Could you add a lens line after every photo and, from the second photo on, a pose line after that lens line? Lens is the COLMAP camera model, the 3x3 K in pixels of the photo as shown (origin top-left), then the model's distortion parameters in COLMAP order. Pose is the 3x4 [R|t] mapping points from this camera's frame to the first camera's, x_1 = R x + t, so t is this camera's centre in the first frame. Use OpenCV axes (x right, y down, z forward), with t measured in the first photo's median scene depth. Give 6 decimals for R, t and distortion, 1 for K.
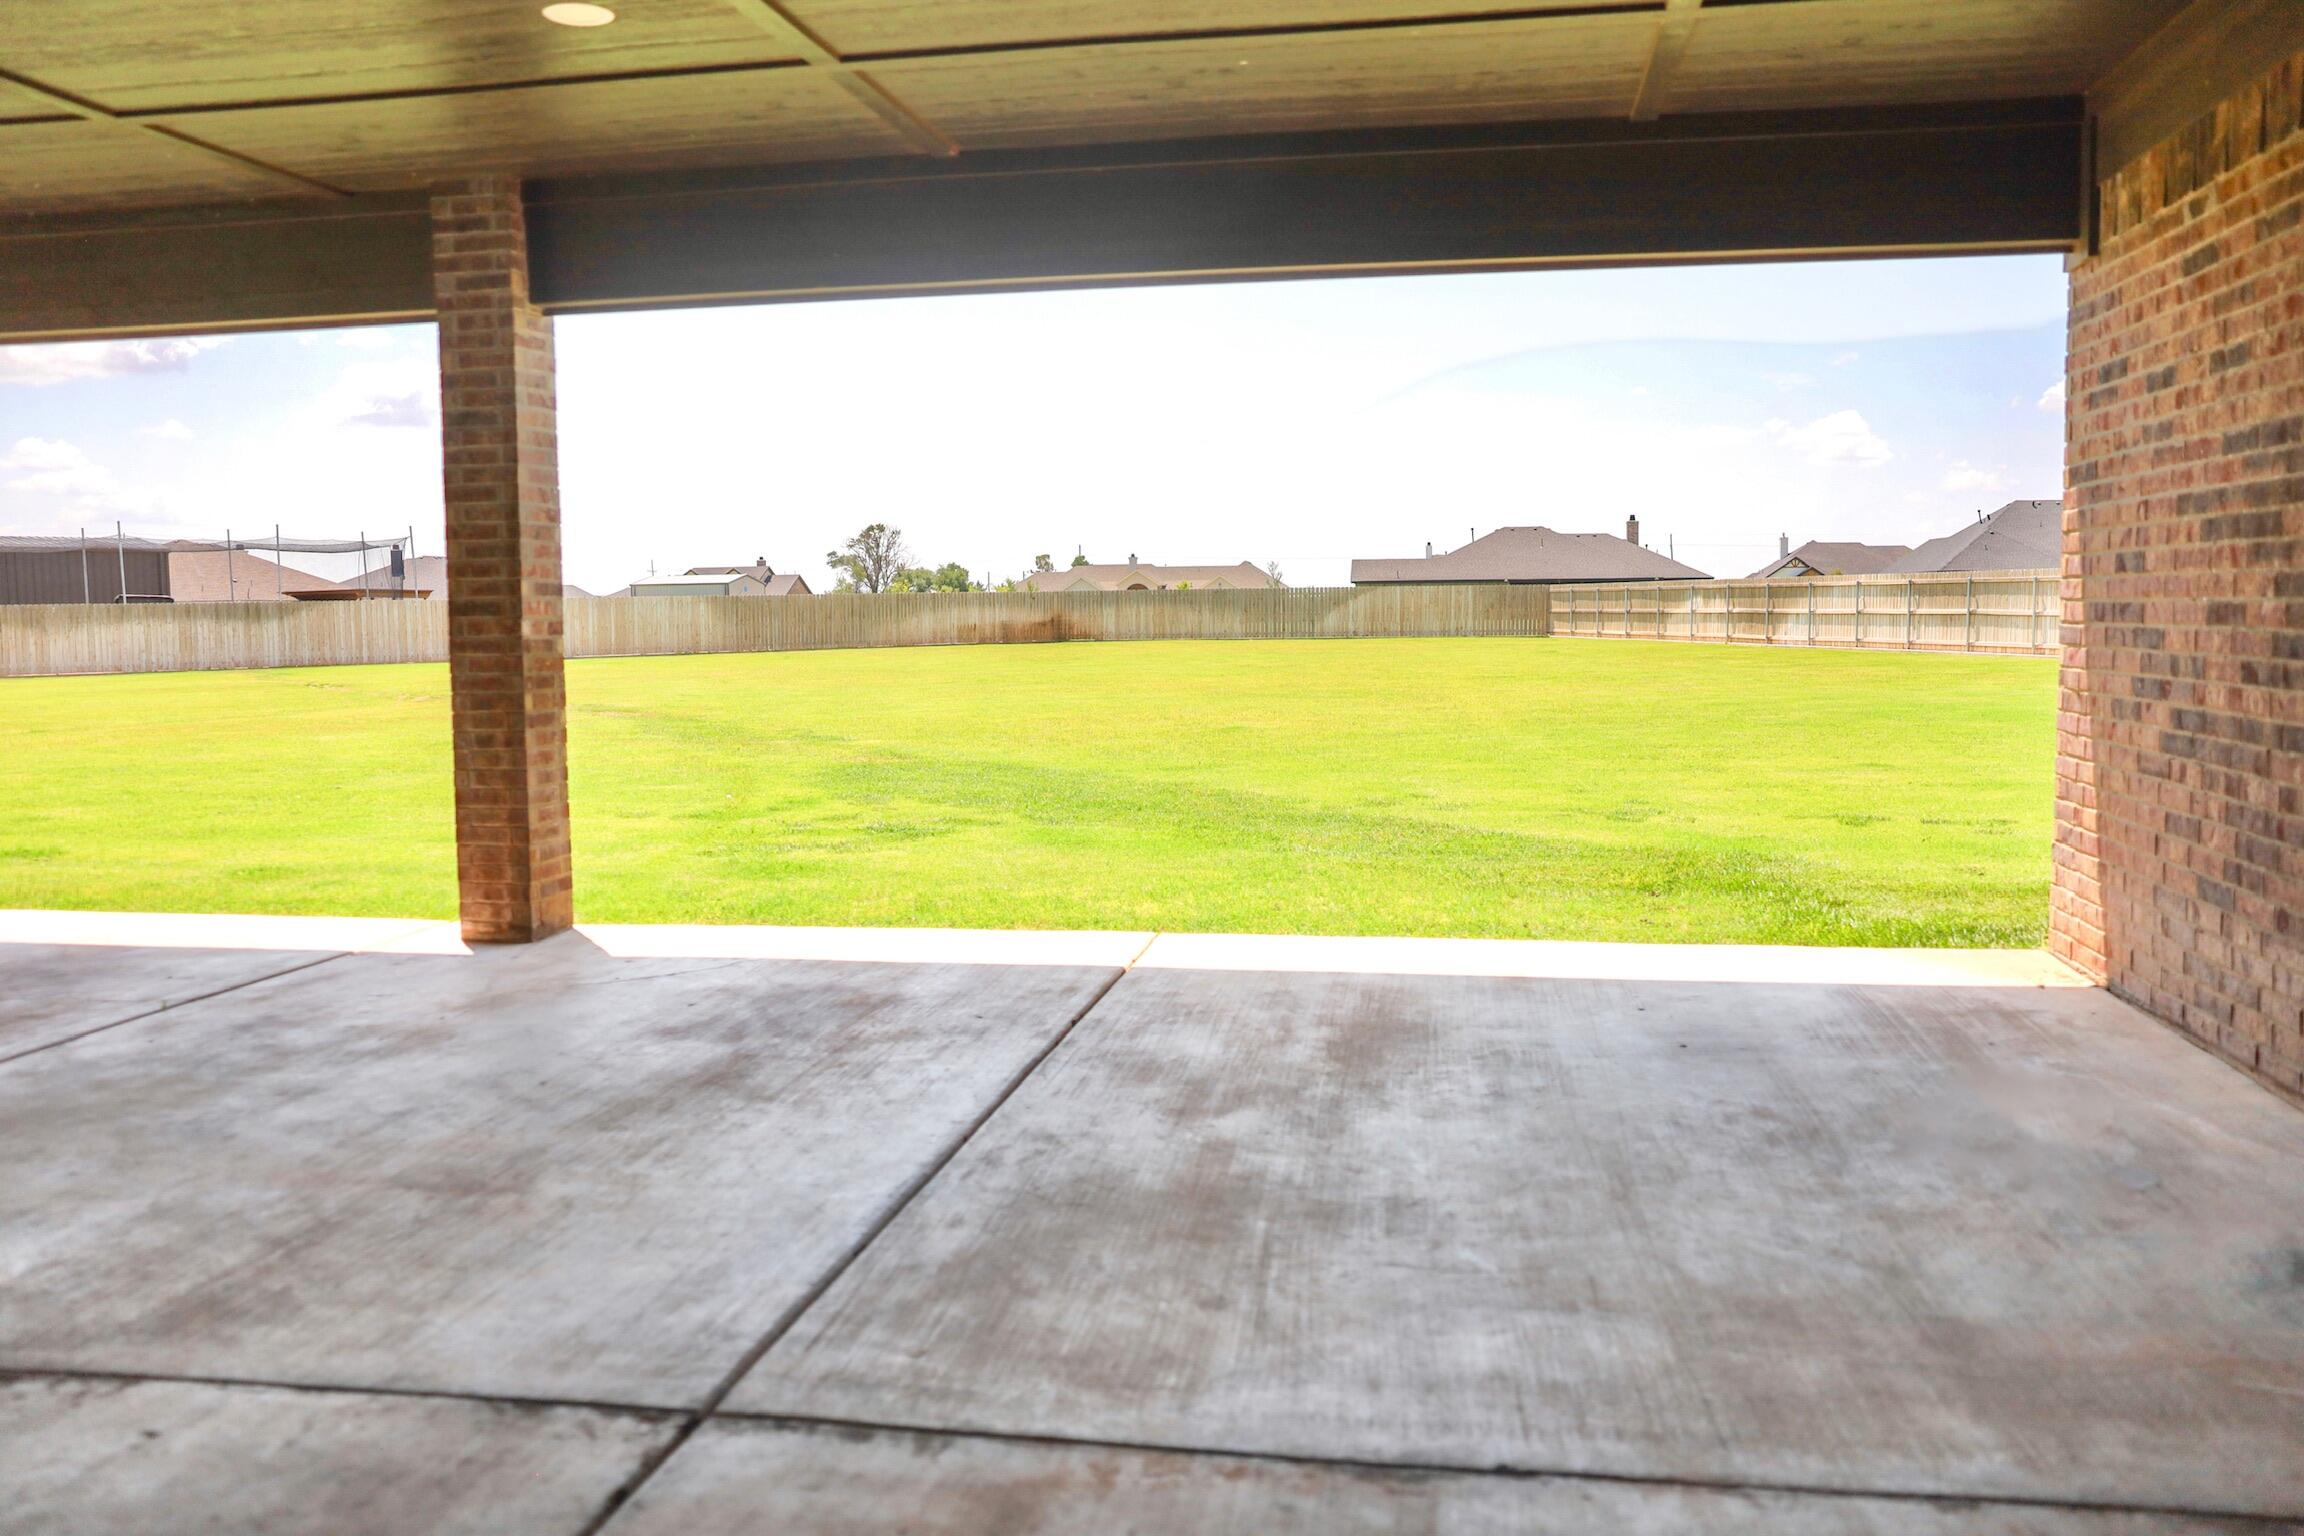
lens RADIAL K [[1864.2, 0, 1154.1], [0, 1864.2, 761.3], [0, 0, 1]] dist [-0.105990, 0.121921]
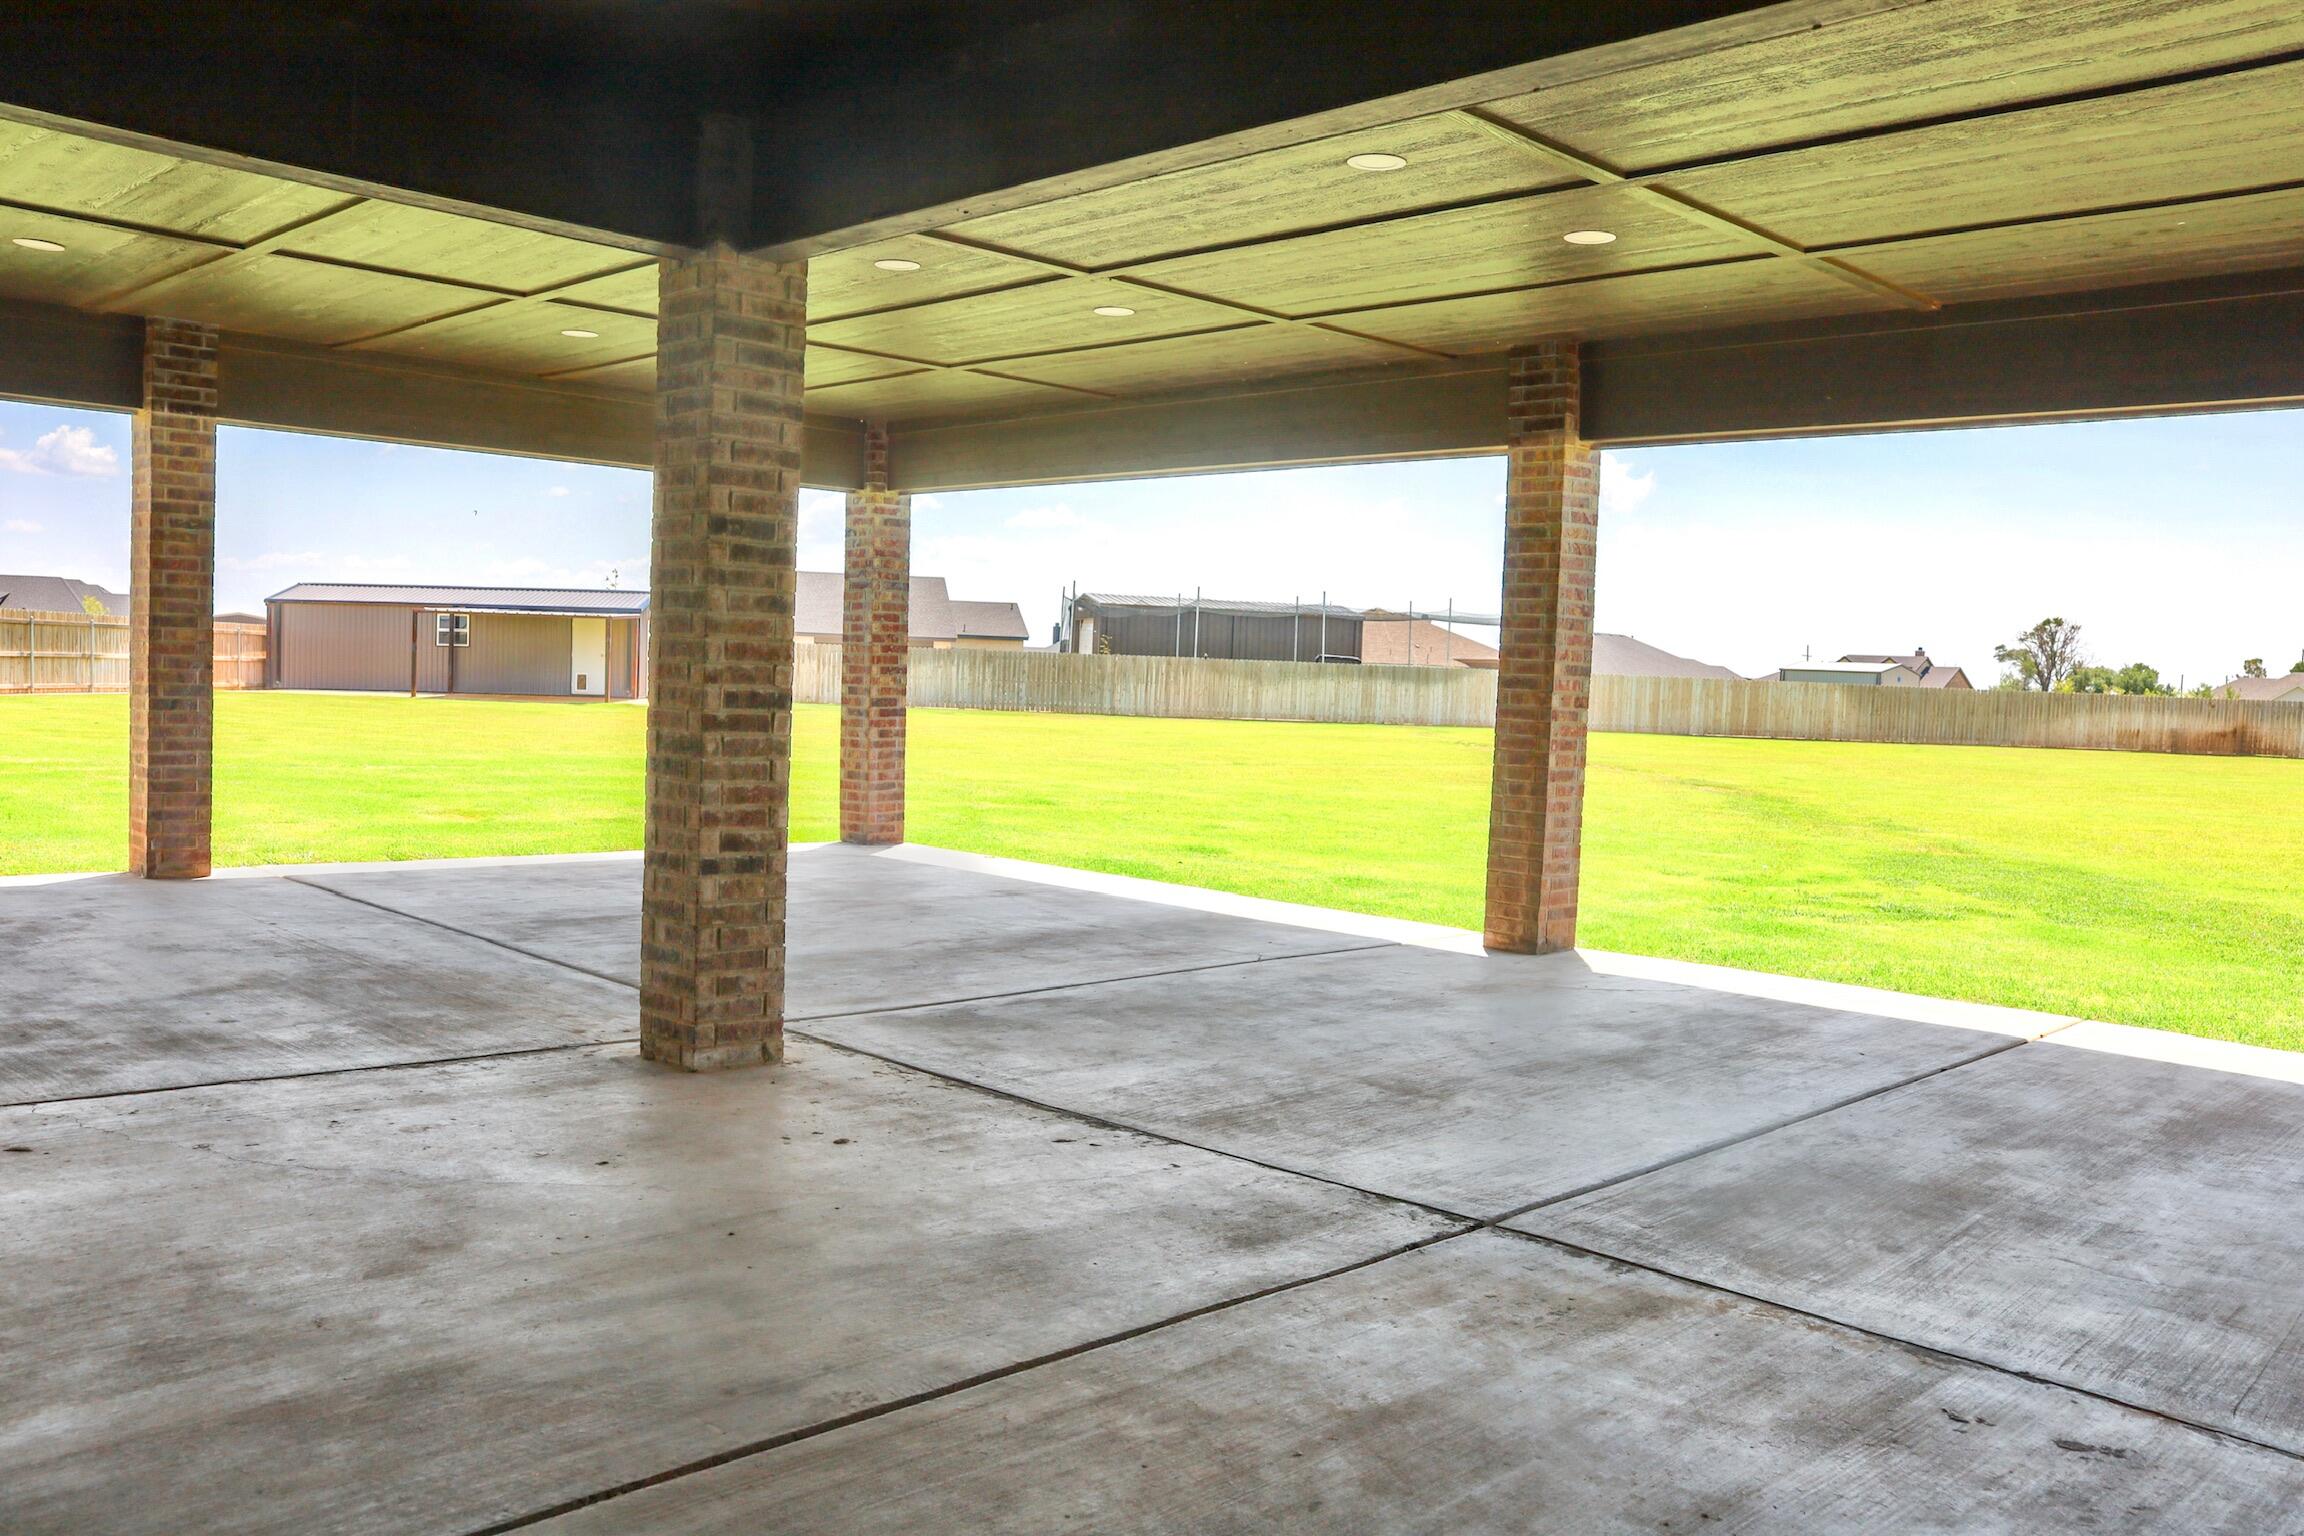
lens RADIAL K [[1864.2, 0, 1154.1], [0, 1864.2, 761.3], [0, 0, 1]] dist [-0.105990, 0.121921]
pose [[0.819047, 0.072936, -0.569072, 0.152935], [-0.097624, 0.995139, -0.012963, 0.010684], [0.565360, 0.066173, 0.822185, -0.176850]]
